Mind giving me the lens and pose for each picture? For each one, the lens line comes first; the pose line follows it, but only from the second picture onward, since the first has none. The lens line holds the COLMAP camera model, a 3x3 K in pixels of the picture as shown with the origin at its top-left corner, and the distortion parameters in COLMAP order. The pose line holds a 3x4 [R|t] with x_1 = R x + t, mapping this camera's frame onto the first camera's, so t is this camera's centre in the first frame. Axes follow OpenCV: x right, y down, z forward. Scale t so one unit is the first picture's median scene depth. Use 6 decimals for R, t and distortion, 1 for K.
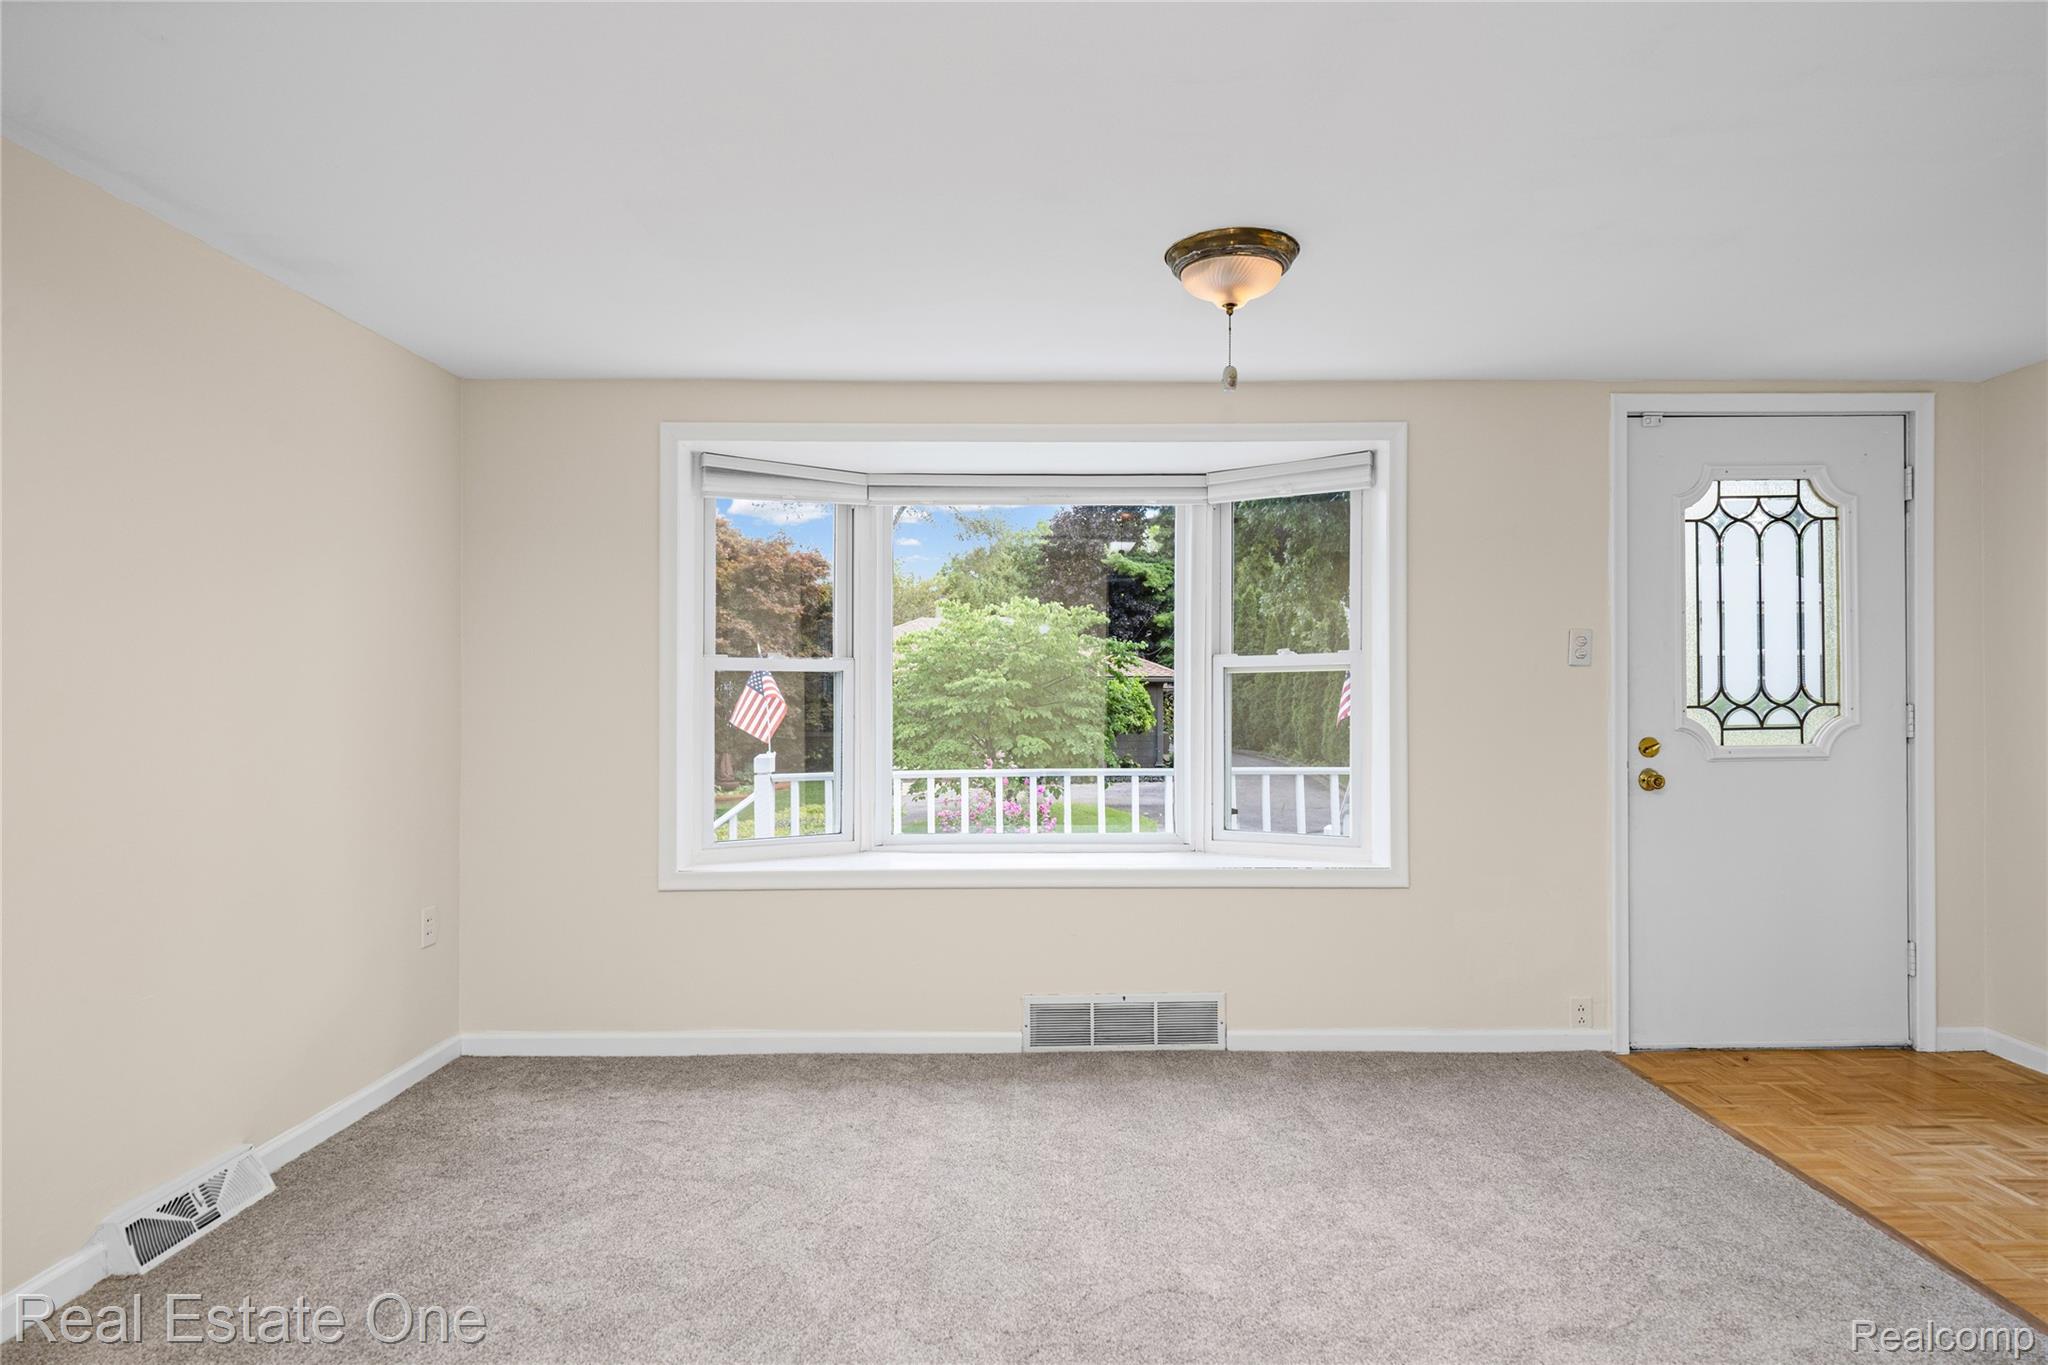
lens RADIAL K [[1077.9, 0, 1066.7], [0, 1077.9, 688.2], [0, 0, 1]] dist [0.003663, -0.015711]
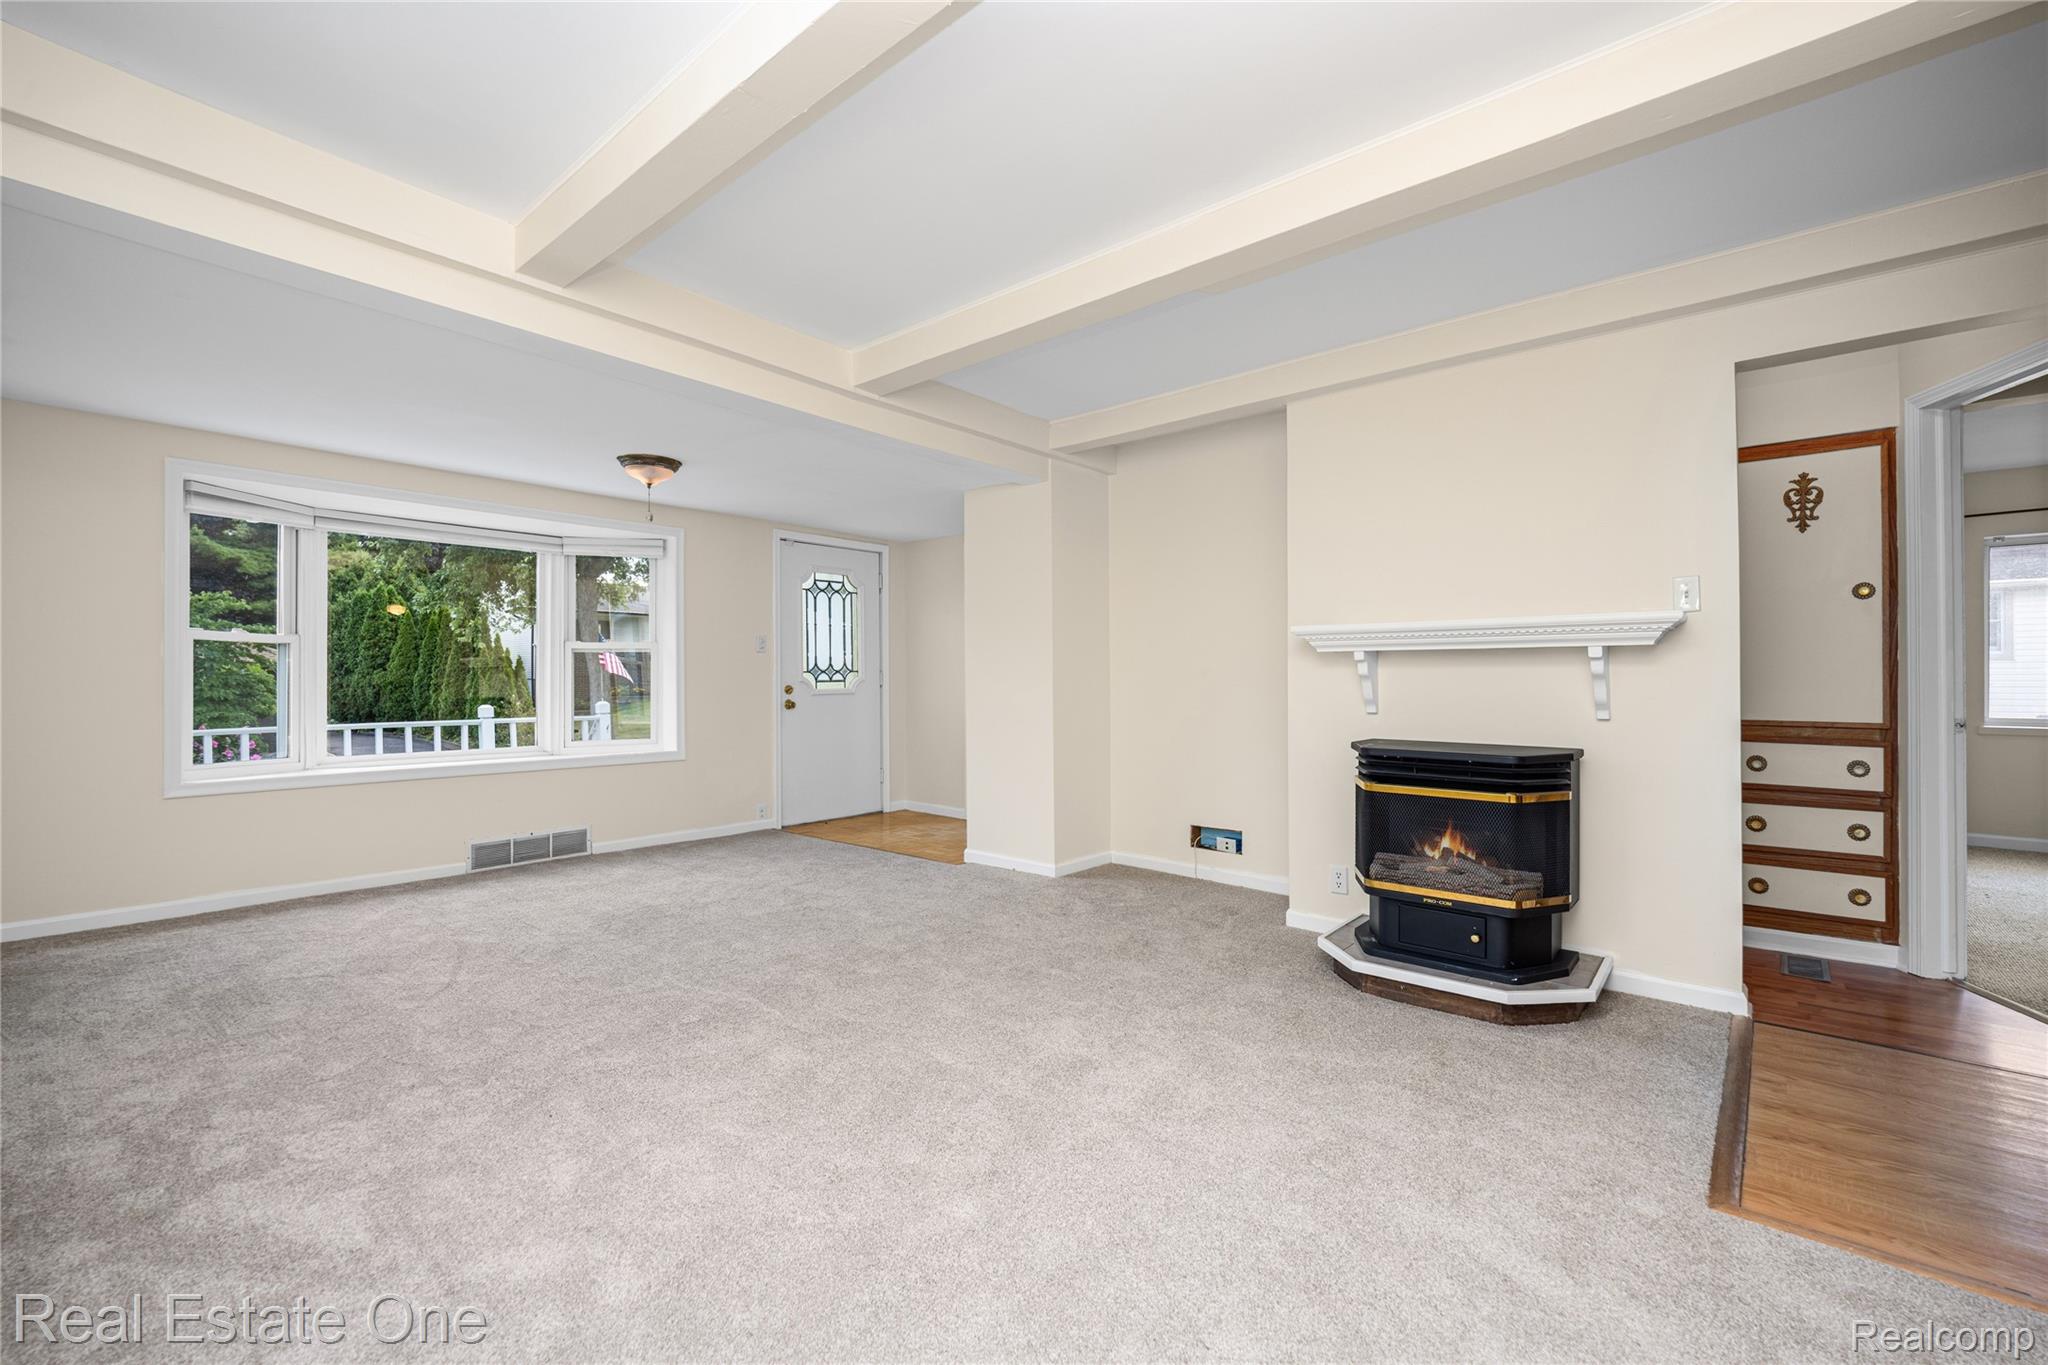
lens RADIAL K [[893.8, 0, 1024.0], [0, 893.8, 682.5], [0, 0, 1]] dist [0.000923, -0.000078]
pose [[0.659558, 0.001291, 0.751653, -0.518306], [-0.001962, 0.999998, 0.000004, 0.038098], [-0.751652, -0.001477, 0.659559, -0.573347]]
